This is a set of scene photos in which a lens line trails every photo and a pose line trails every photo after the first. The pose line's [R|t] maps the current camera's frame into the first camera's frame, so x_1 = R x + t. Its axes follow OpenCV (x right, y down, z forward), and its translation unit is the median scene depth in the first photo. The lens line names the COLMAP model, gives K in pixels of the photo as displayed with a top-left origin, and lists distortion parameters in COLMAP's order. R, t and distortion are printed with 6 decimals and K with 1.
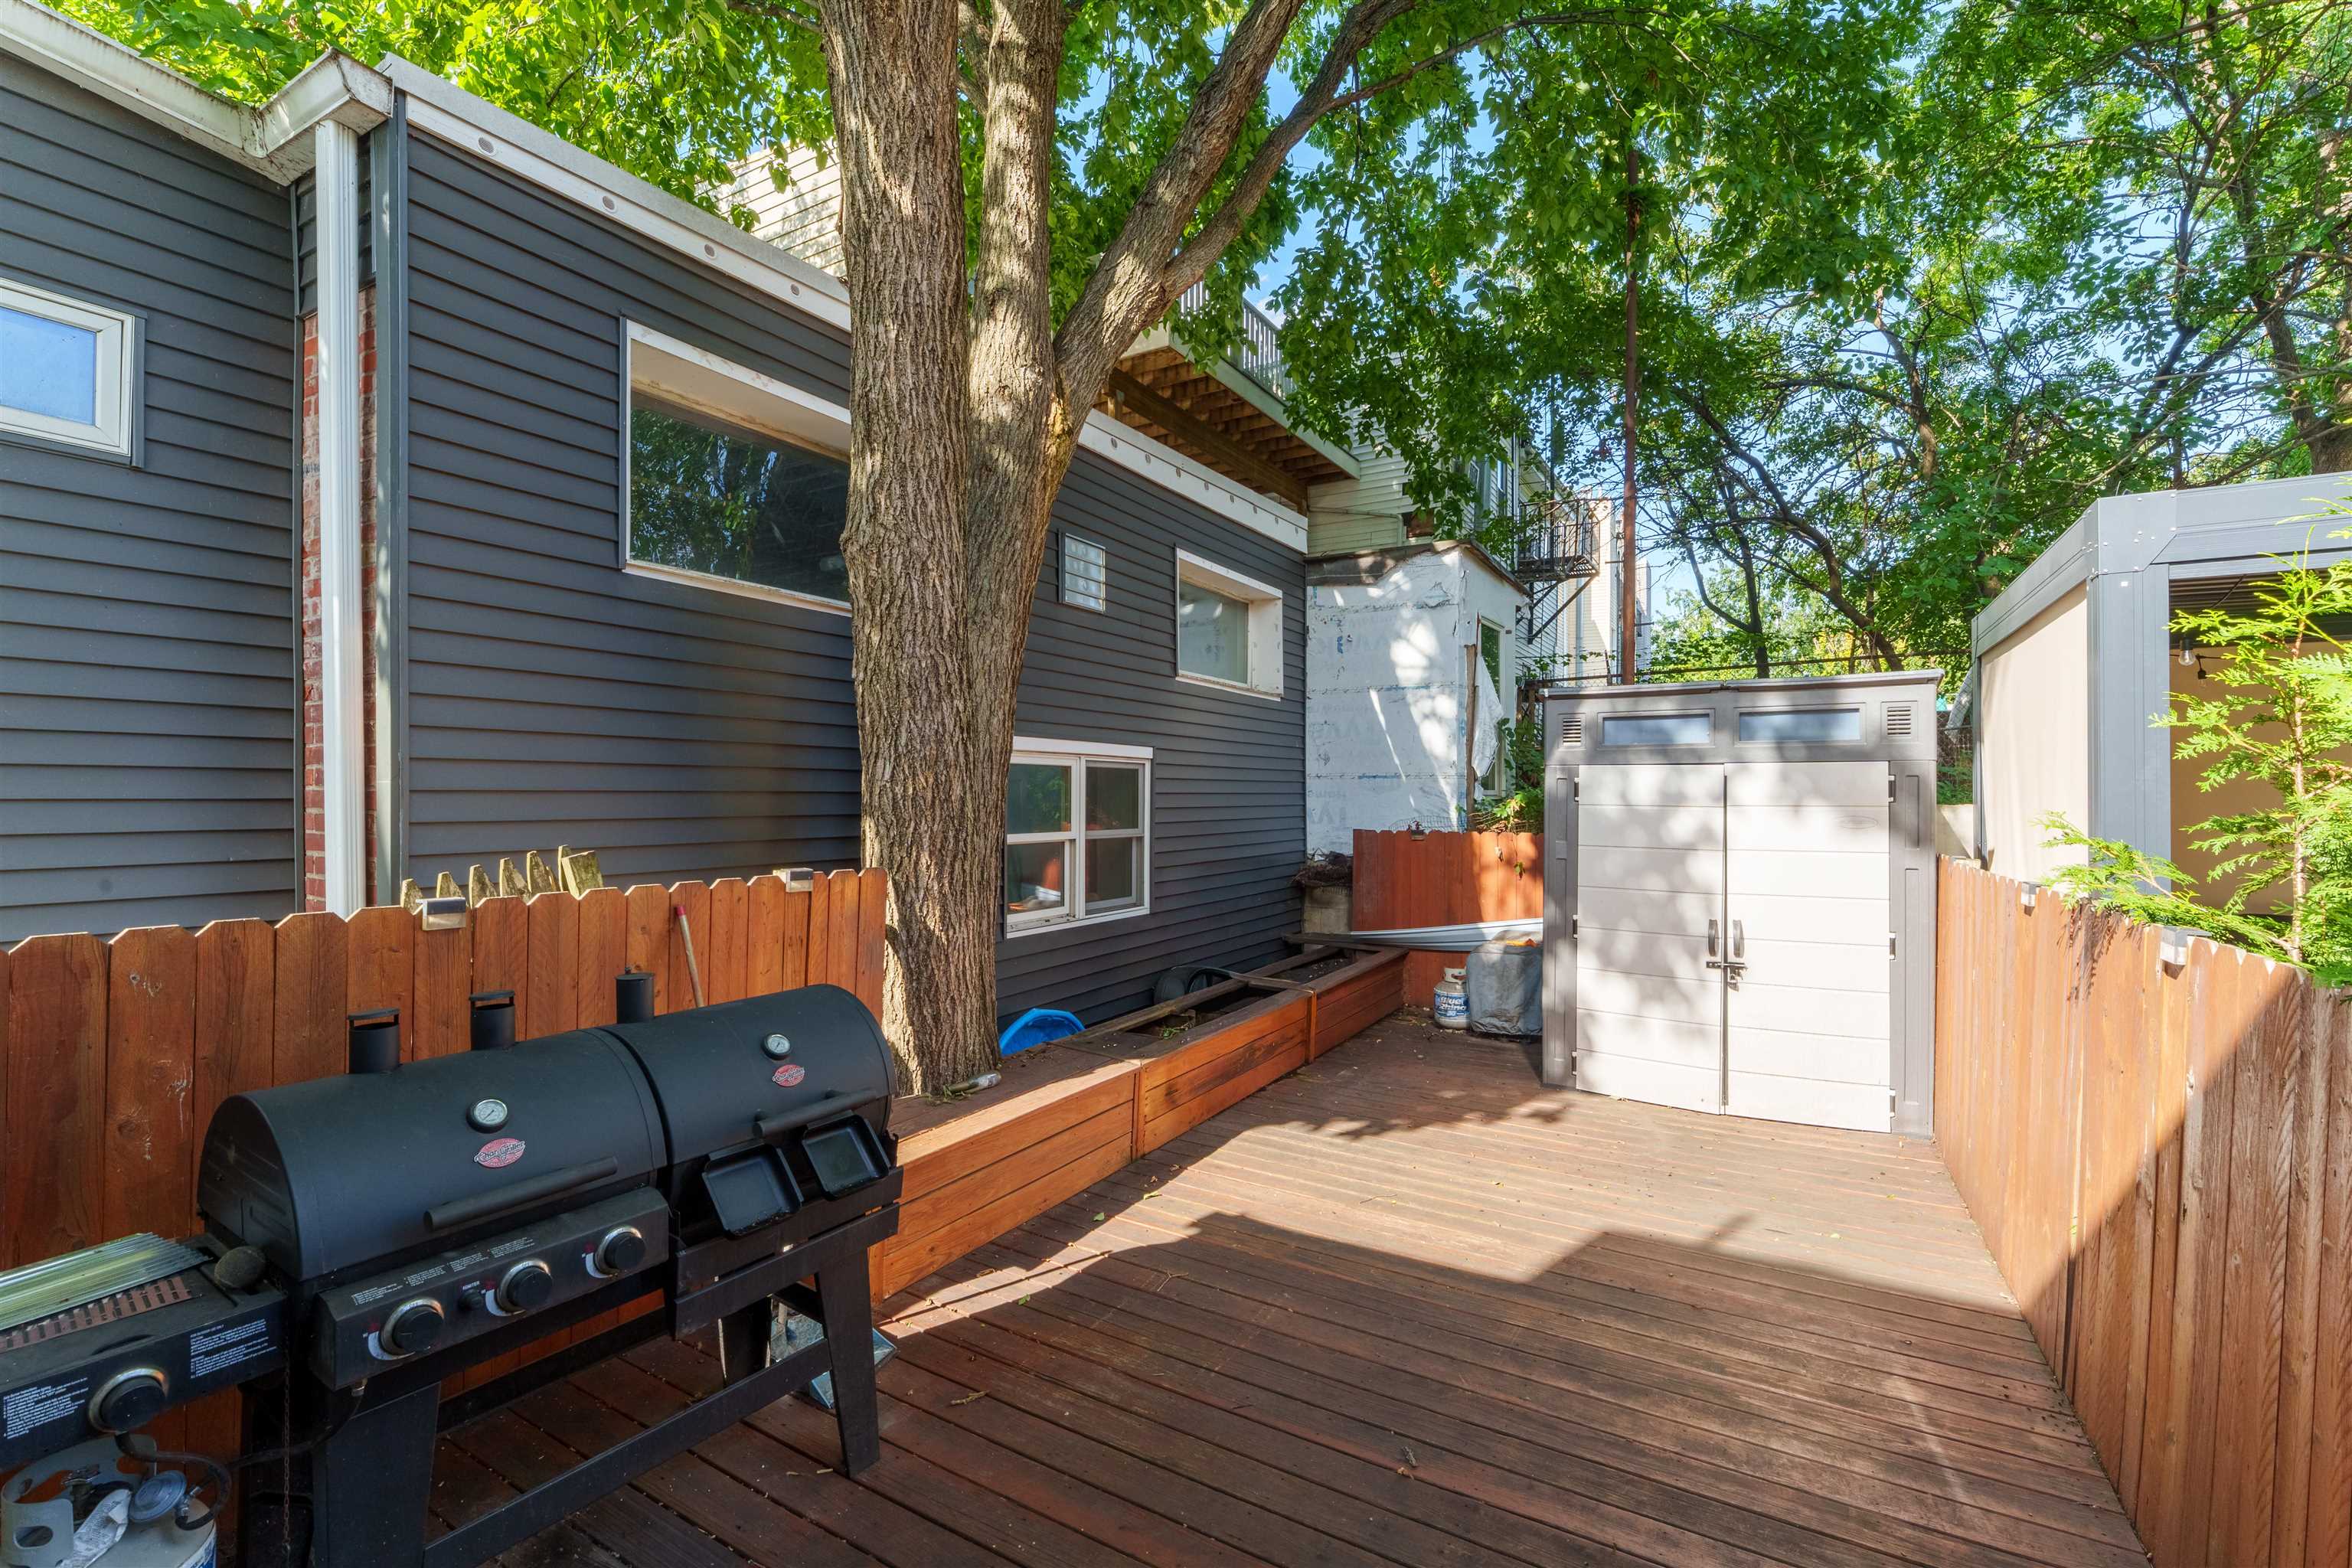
lens RADIAL K [[1012.4, 0, 1177.7], [0, 1012.4, 788.0], [0, 0, 1]] dist [-0.000087, -0.000045]
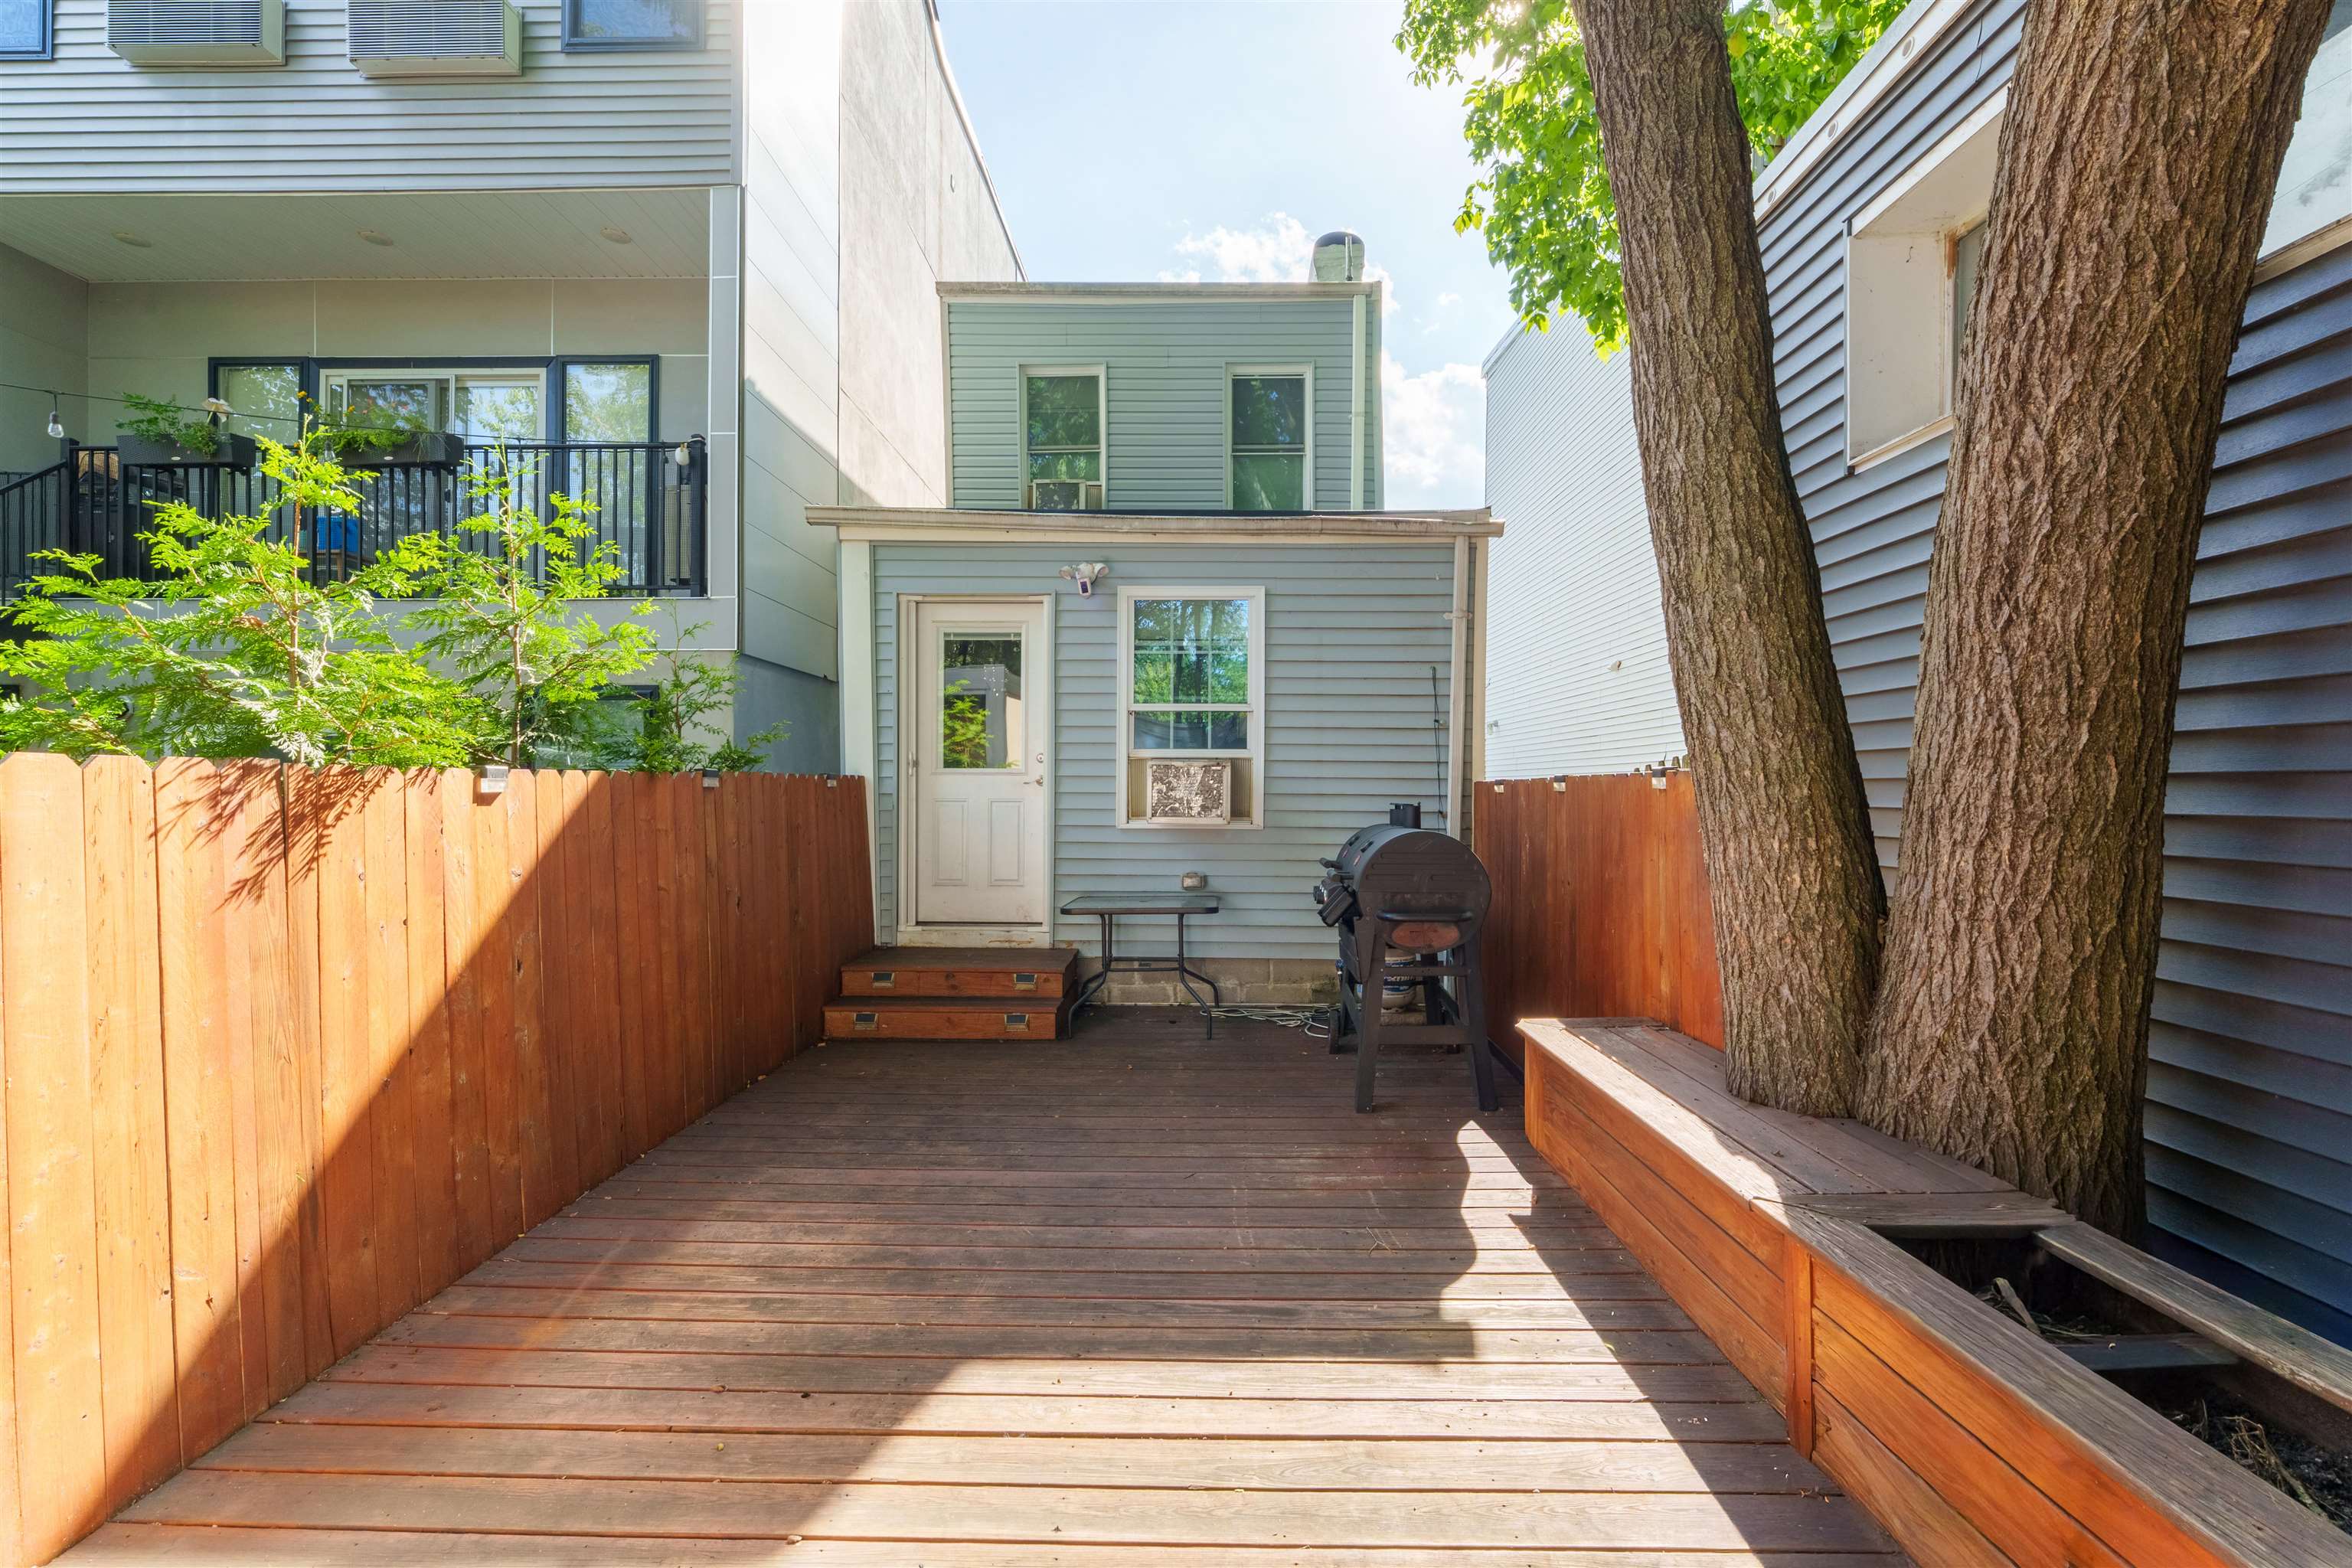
lens RADIAL K [[1012.4, 0, 1181.4], [0, 1012.4, 796.6], [0, 0, 1]] dist [-0.000087, -0.000045]
pose [[-0.866182, -0.005688, -0.499696, 0.636688], [-0.004222, 0.999983, -0.004065, 0.132866], [0.499711, -0.001411, -0.866191, 1.885477]]
